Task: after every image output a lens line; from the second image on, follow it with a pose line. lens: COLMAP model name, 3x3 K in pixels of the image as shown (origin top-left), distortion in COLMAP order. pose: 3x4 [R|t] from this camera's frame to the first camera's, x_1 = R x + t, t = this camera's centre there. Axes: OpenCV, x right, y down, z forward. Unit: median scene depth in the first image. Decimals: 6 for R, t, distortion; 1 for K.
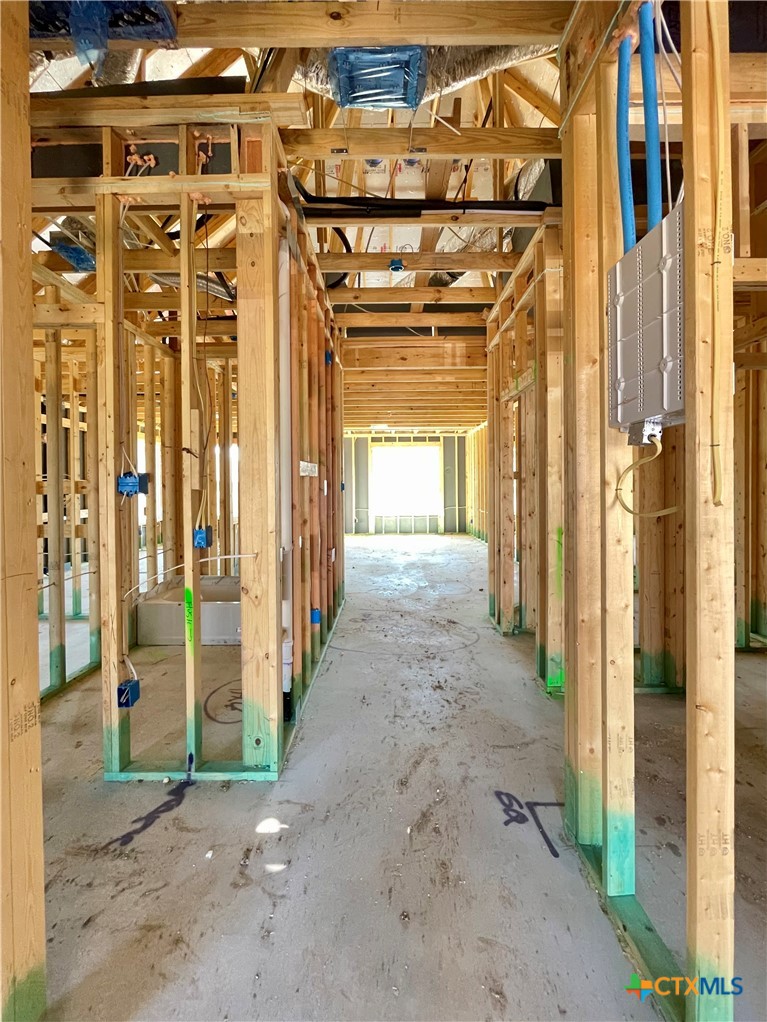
lens RADIAL K [[414.4, 0, 354.4], [0, 414.4, 486.6], [0, 0, 1]] dist [0.000274, 0.000342]
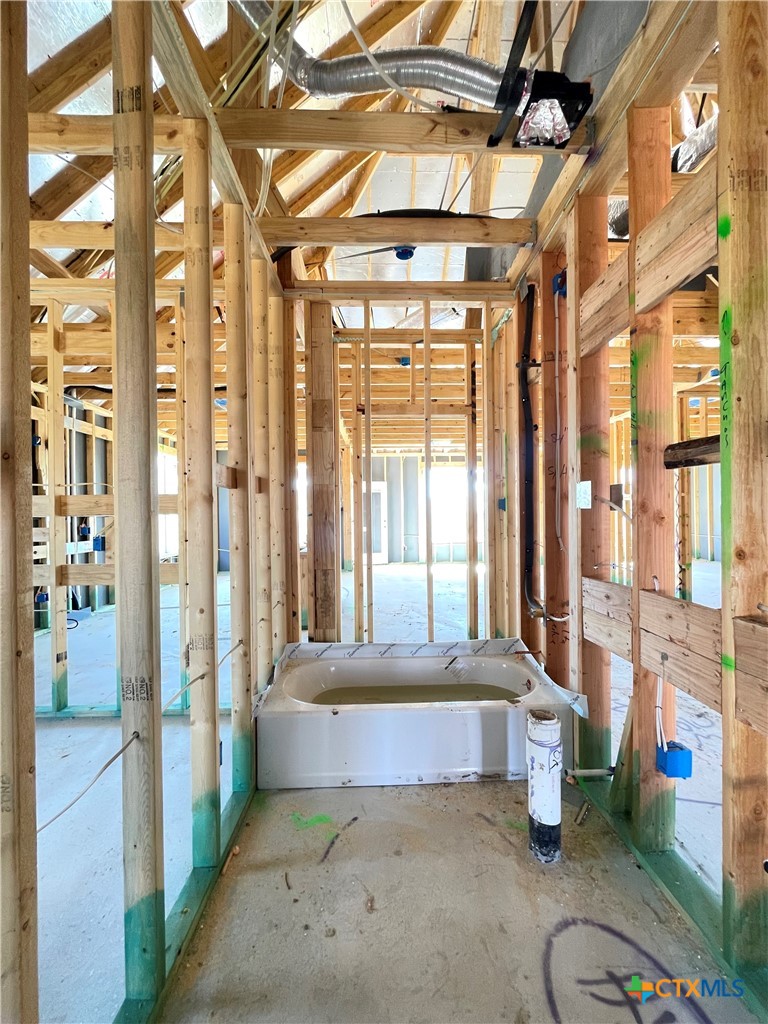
lens RADIAL K [[415.2, 0, 383.1], [0, 415.2, 513.8], [0, 0, 1]] dist [0.000274, 0.000342]
pose [[0.999266, -0.003047, 0.038187, -0.079883], [0.002964, 0.999993, 0.002218, 0.004138], [-0.038193, -0.002103, 0.999268, 0.094817]]
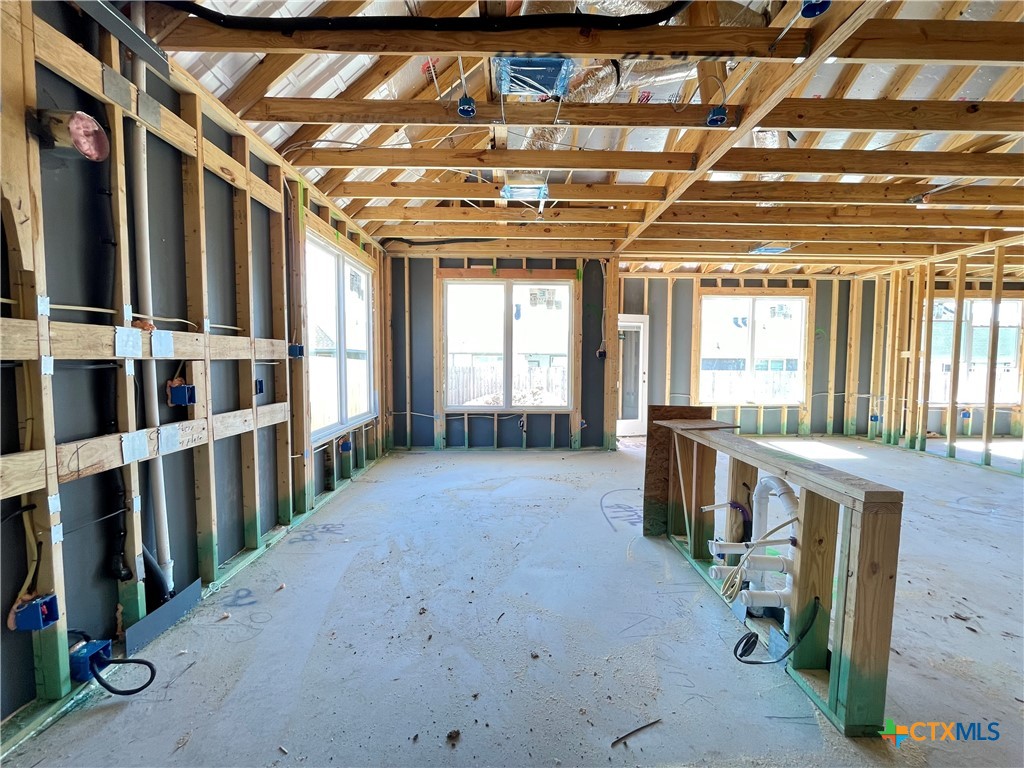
lens RADIAL K [[415.2, 0, 516.7], [0, 415.2, 381.9], [0, 0, 1]] dist [0.000274, 0.000342]
pose [[0.999130, 0.008346, 0.040856, -0.258310], [-0.010365, 0.998722, 0.049457, 0.006468], [-0.040391, -0.049837, 0.997940, 0.388911]]
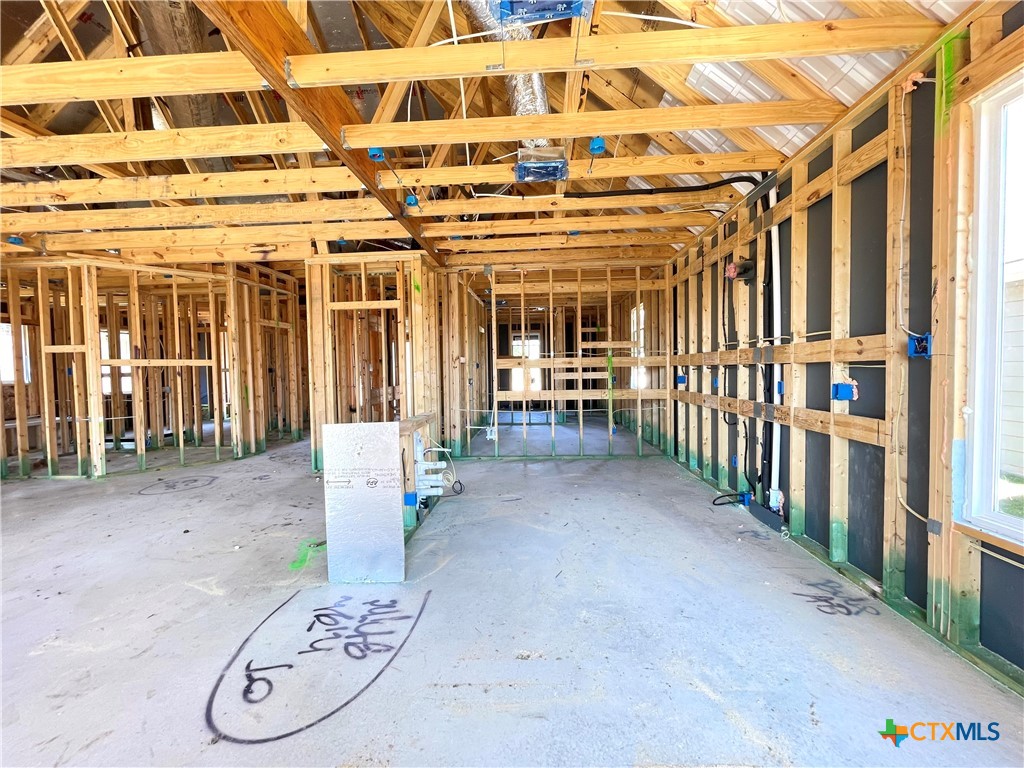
lens RADIAL K [[415.2, 0, 513.3], [0, 415.2, 382.9], [0, 0, 1]] dist [0.000274, 0.000342]
pose [[-0.998833, 0.021273, 0.043354, -0.233782], [0.022912, 0.999027, 0.037678, 0.005744], [-0.042511, 0.038627, -0.998349, 0.870208]]
